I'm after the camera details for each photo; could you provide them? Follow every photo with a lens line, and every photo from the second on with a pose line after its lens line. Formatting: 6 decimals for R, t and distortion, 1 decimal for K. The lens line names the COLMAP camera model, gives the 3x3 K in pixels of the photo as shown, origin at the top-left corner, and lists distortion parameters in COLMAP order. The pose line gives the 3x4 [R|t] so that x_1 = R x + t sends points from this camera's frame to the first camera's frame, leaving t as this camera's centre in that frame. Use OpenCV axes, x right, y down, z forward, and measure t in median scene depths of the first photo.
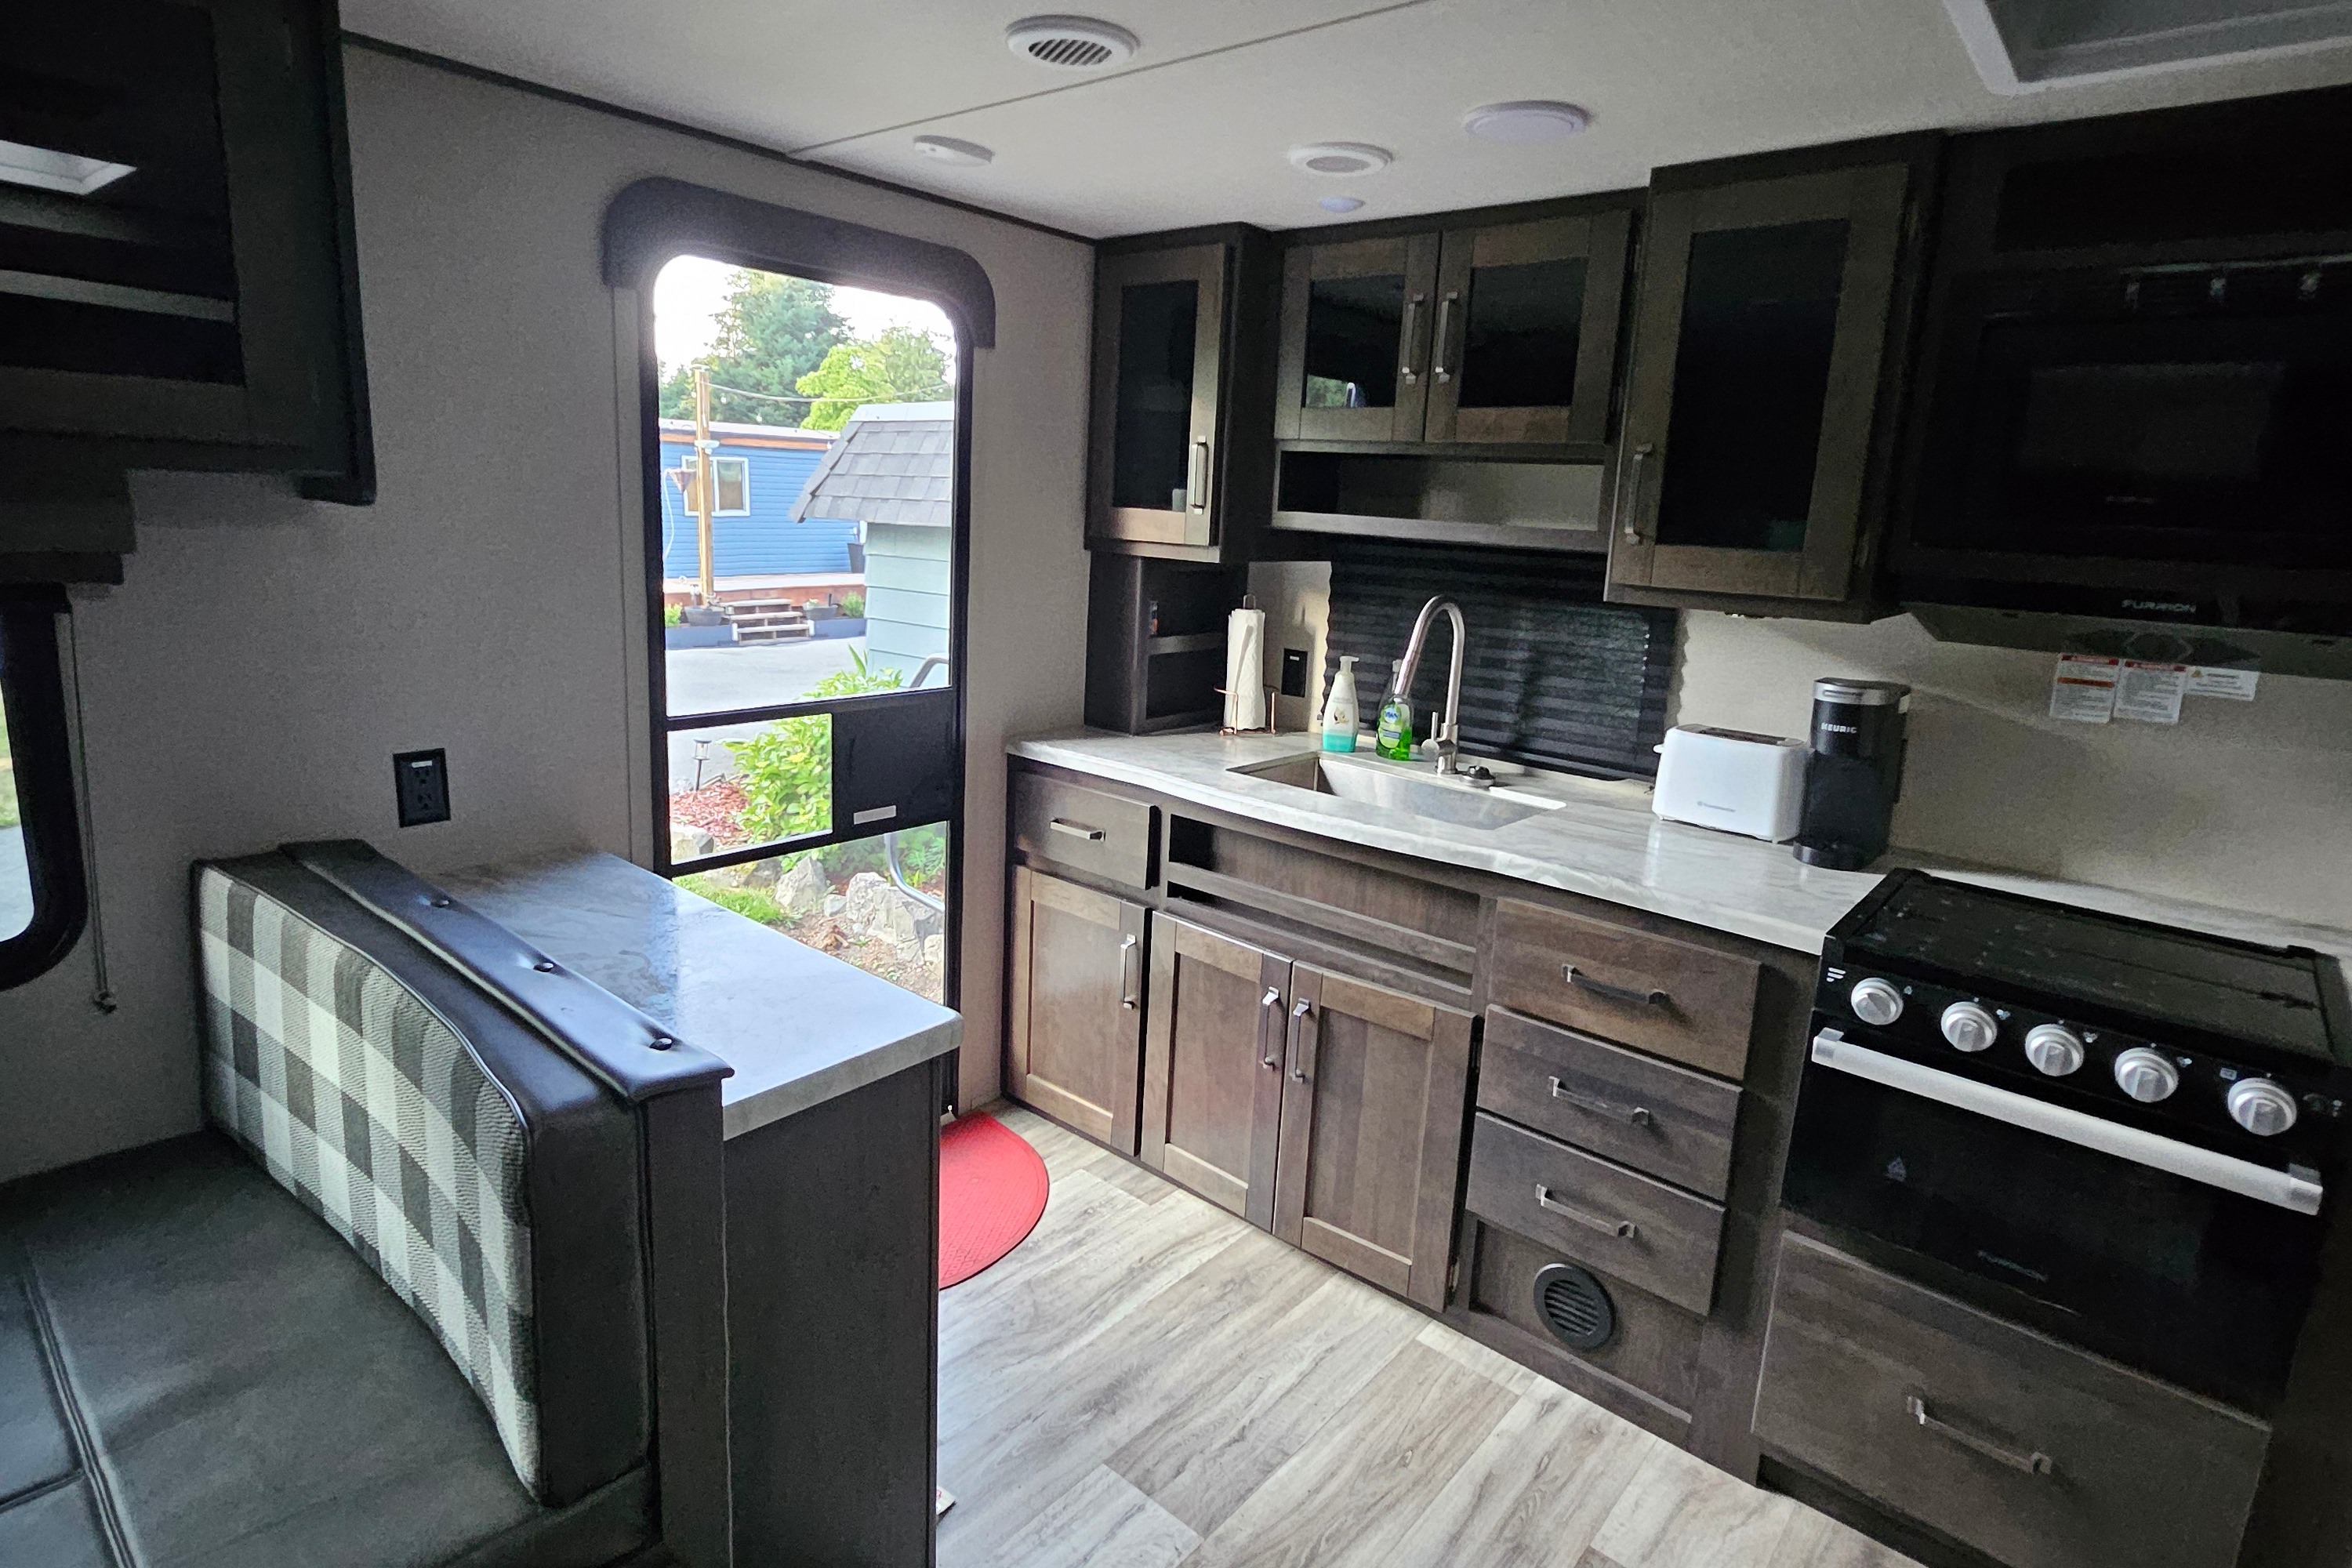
lens RADIAL K [[1223.1, 0, 1184.1], [0, 1223.1, 731.6], [0, 0, 1]] dist [0.000532, -0.000389]
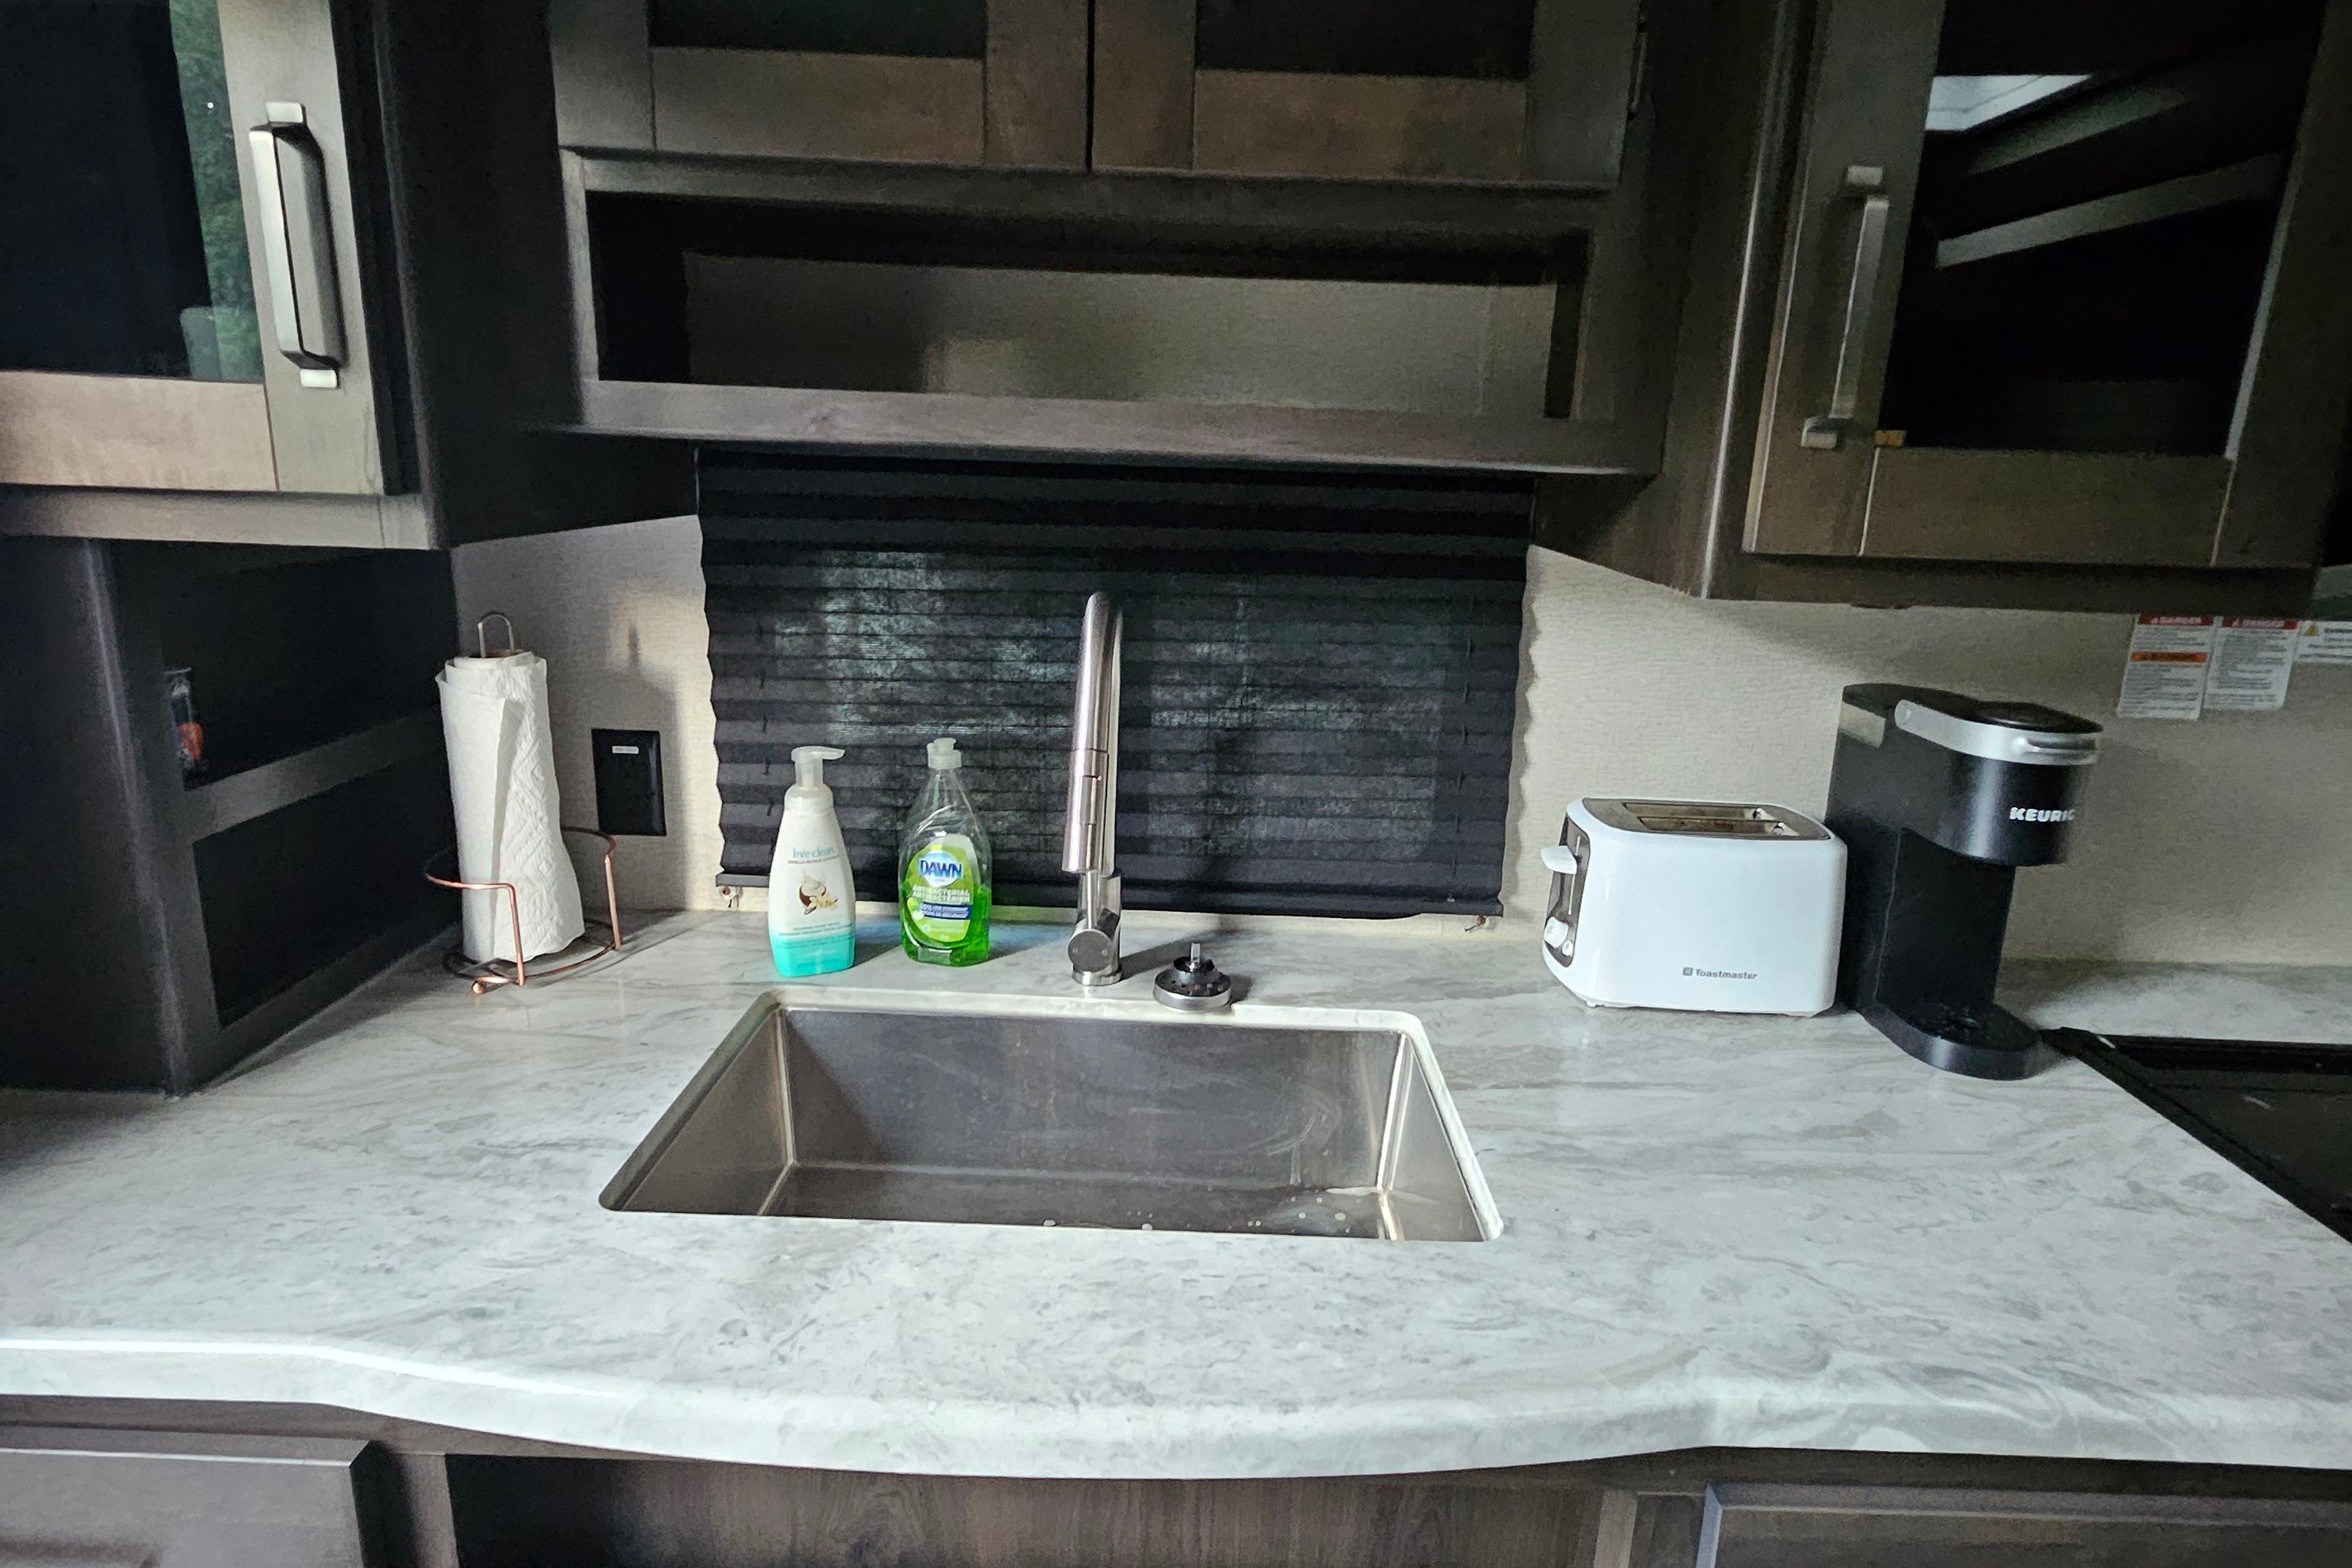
lens RADIAL K [[1223.1, 0, 1184.1], [0, 1223.1, 731.6], [0, 0, 1]] dist [0.000532, -0.000389]
pose [[0.771053, -0.166781, 0.614542, -0.023221], [0.125295, 0.985961, 0.110376, -0.107070], [-0.624323, -0.008107, 0.781125, 0.665684]]
